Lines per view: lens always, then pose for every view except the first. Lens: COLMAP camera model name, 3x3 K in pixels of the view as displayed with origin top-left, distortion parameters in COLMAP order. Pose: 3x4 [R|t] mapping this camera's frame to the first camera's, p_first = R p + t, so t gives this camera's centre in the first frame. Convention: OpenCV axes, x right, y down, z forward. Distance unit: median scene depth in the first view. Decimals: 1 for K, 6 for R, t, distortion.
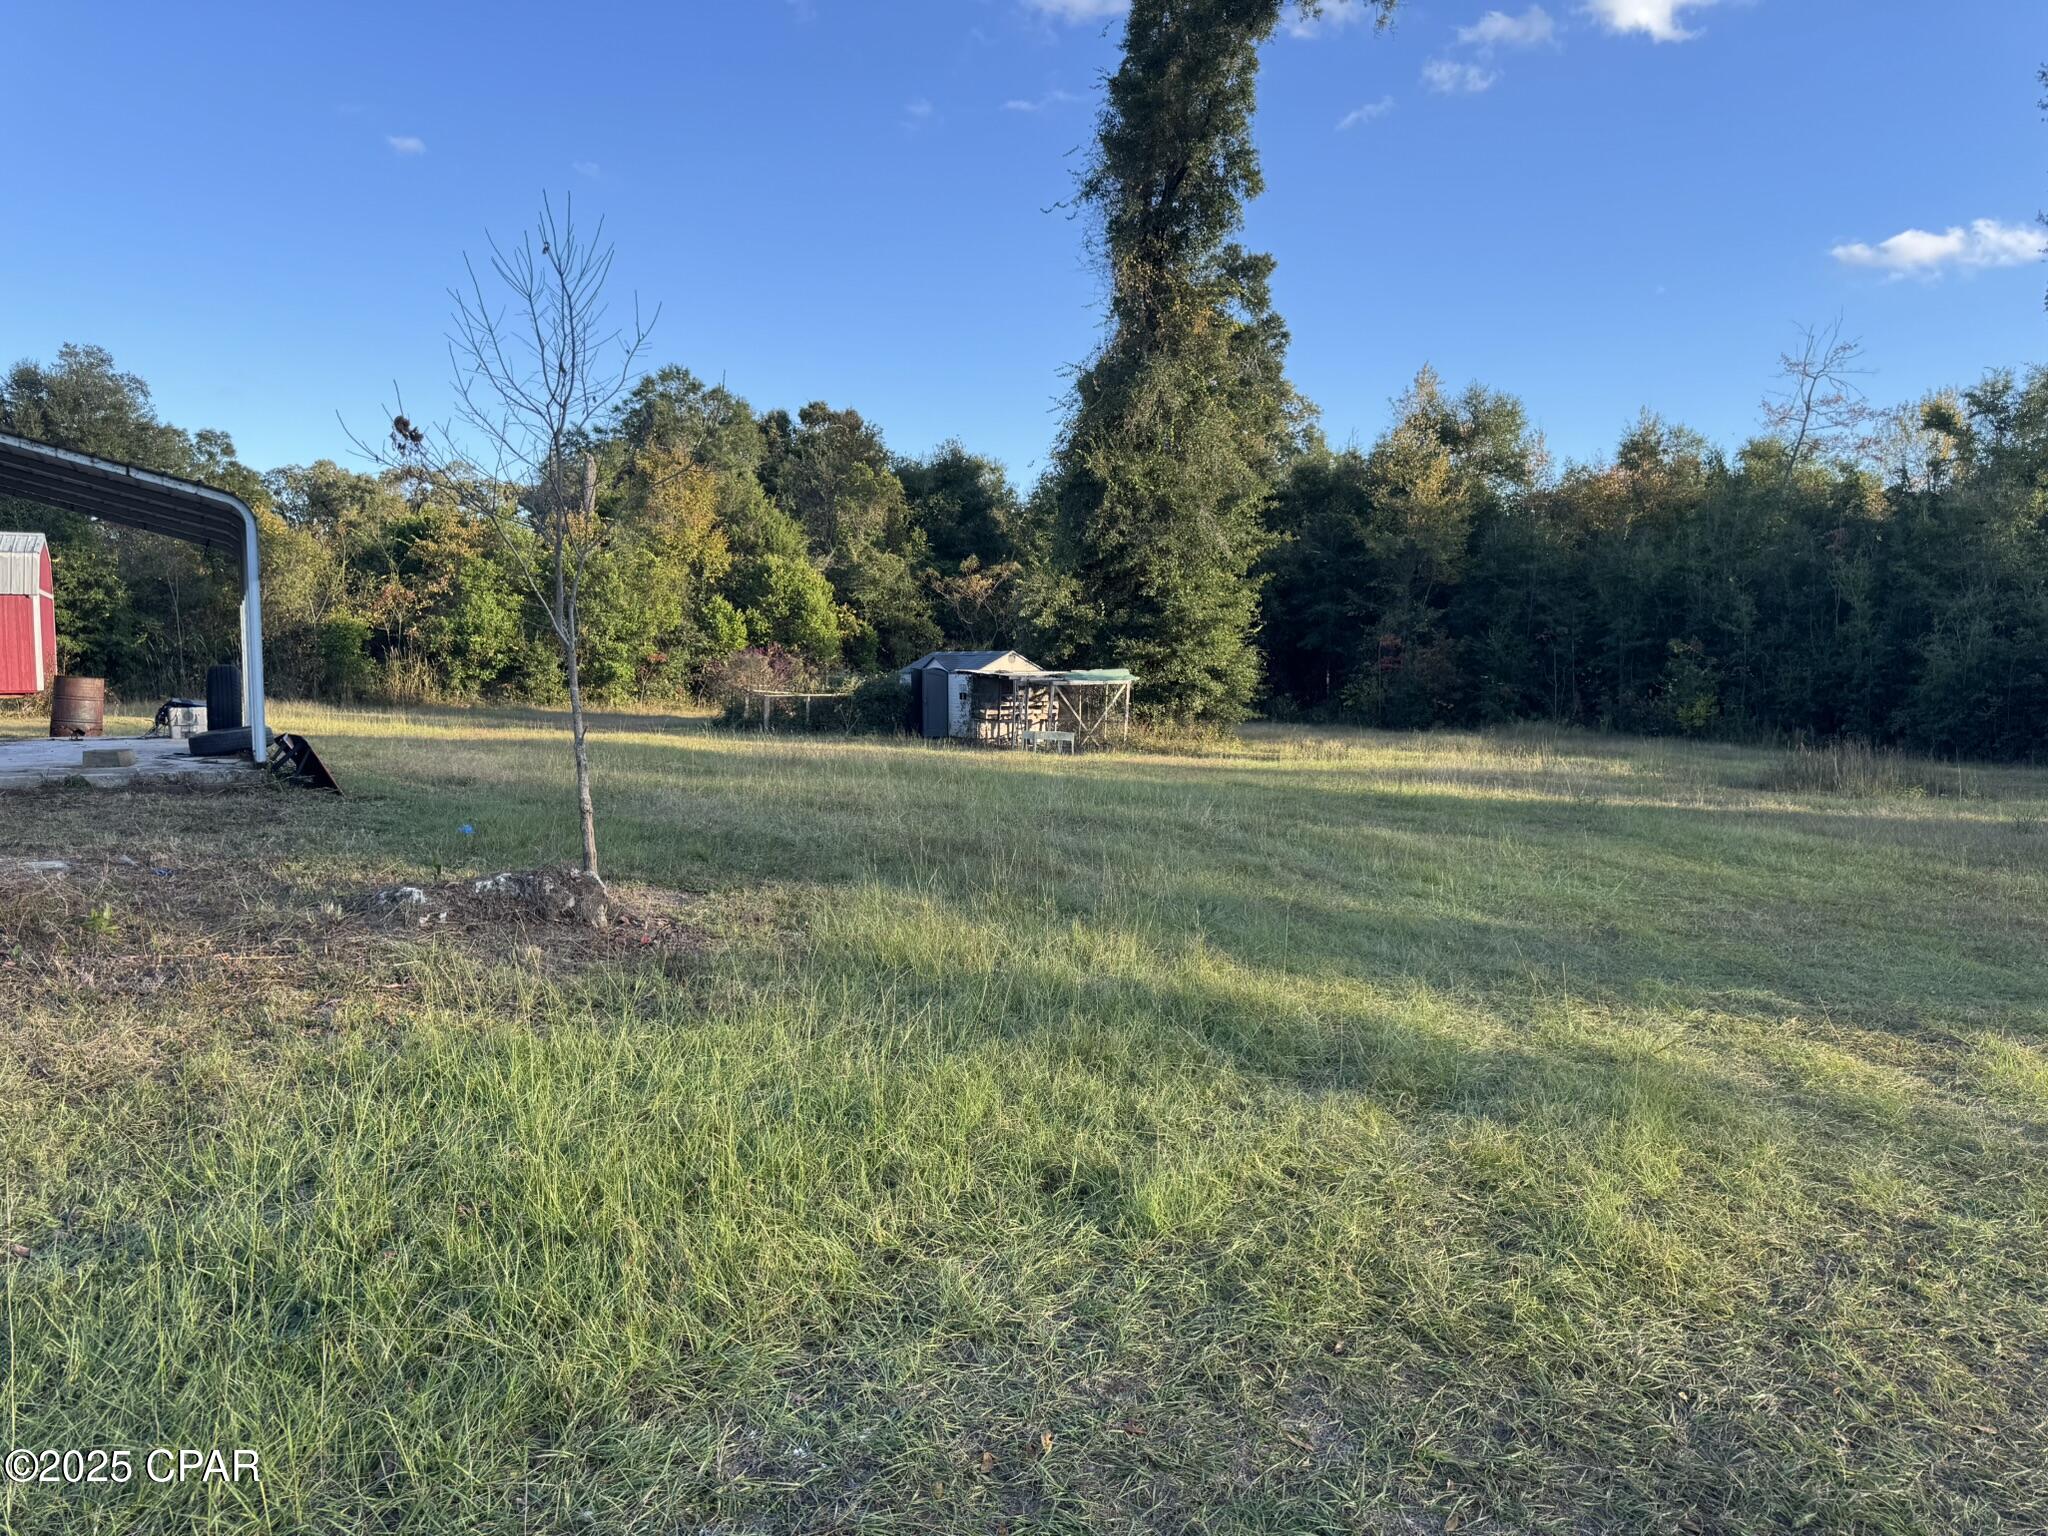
lens RADIAL K [[1451.0, 0, 1015.0], [0, 1451.0, 812.5], [0, 0, 1]] dist [0.025987, -0.015264]
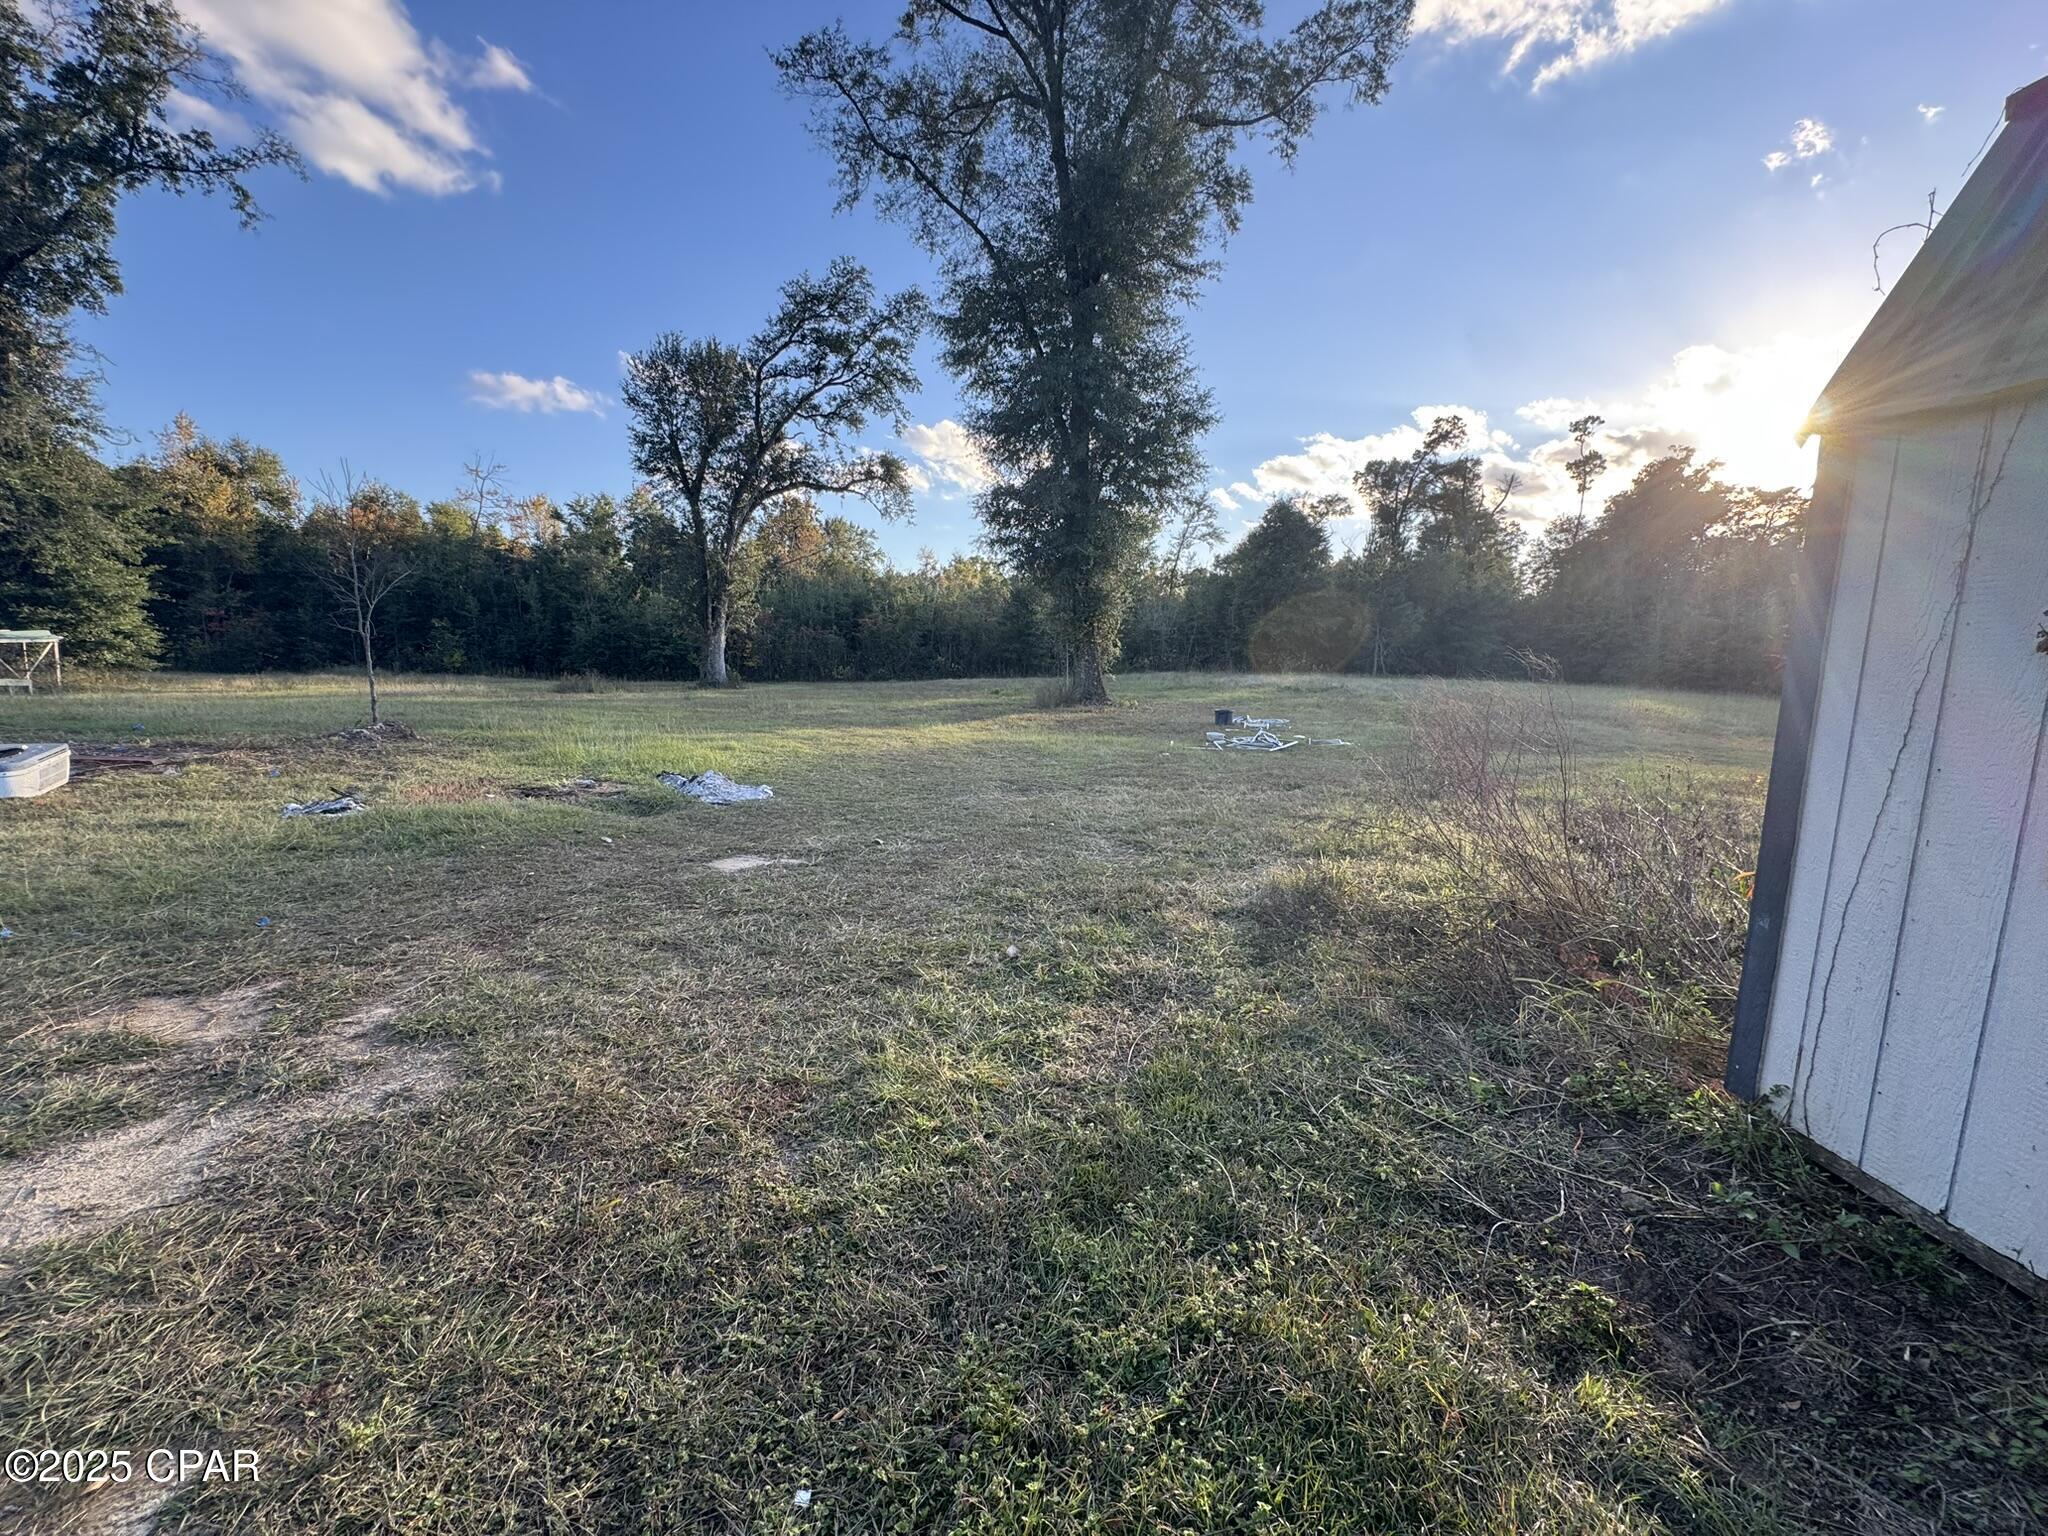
lens RADIAL K [[815.2, 0, 1021.3], [0, 815.2, 766.2], [0, 0, 1]] dist [-0.001587, 0.000273]
pose [[0.434915, -0.127403, 0.891413, -0.151792], [0.072067, 0.991690, 0.106574, 0.006348], [-0.897583, 0.017891, 0.440482, -0.084901]]
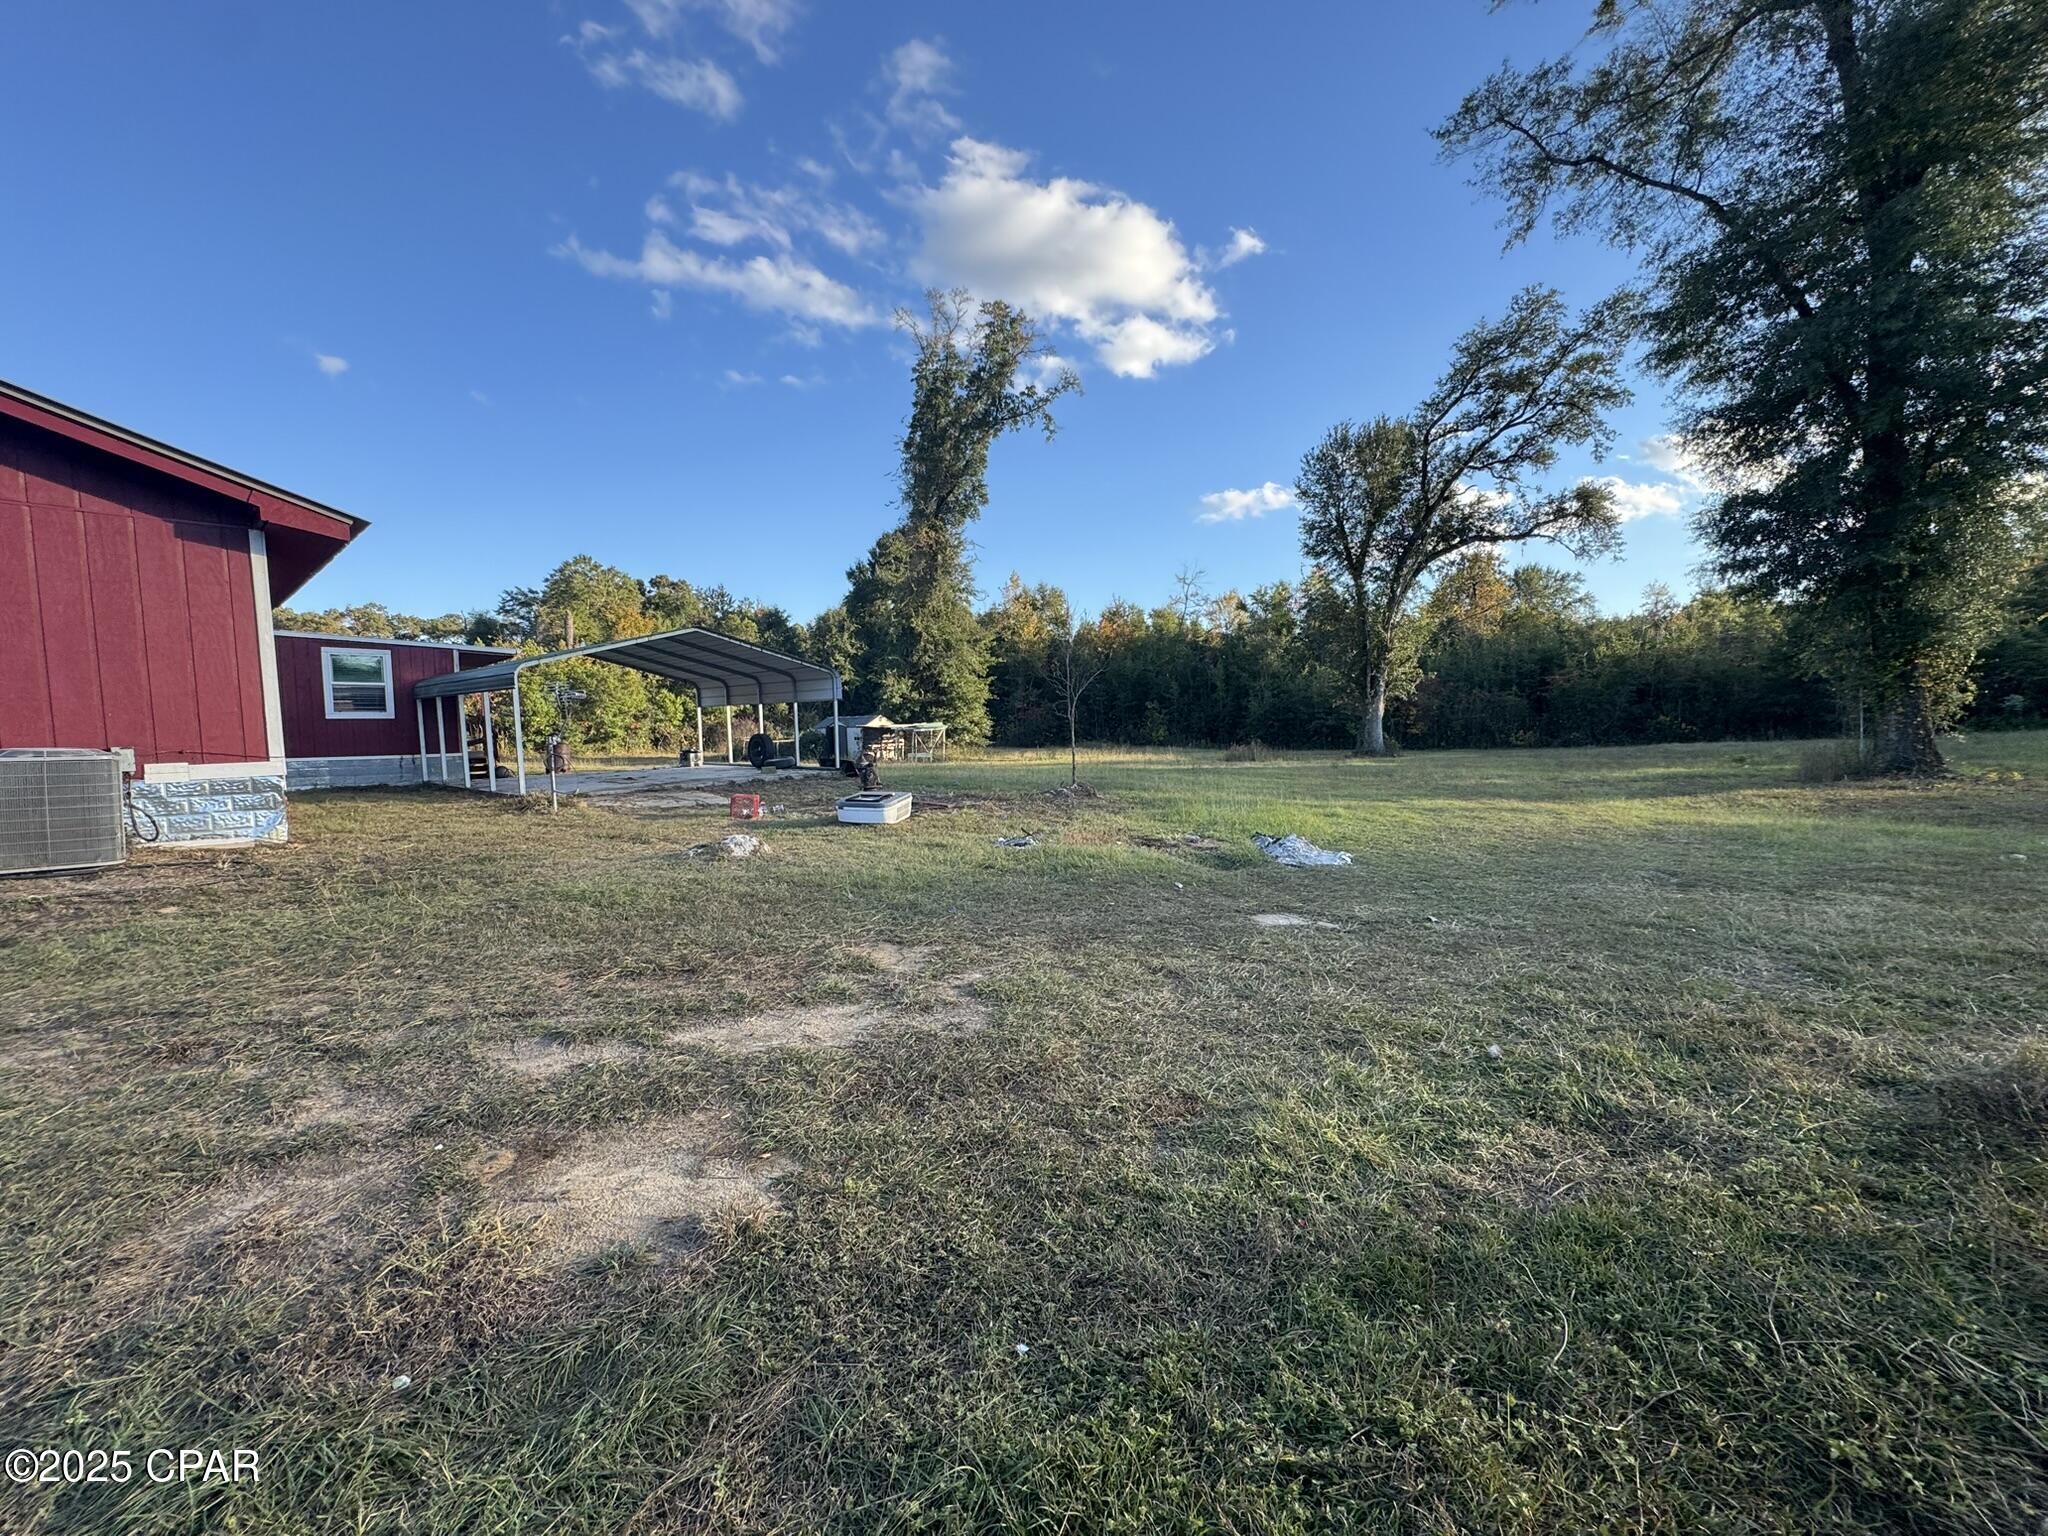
lens RADIAL K [[815.2, 0, 1023.8], [0, 815.2, 765.0], [0, 0, 1]] dist [-0.001587, 0.000273]
pose [[0.942608, -0.049669, 0.330187, -0.143535], [0.064468, 0.997340, -0.034013, 0.007769], [-0.327620, 0.053347, 0.943302, -0.105723]]
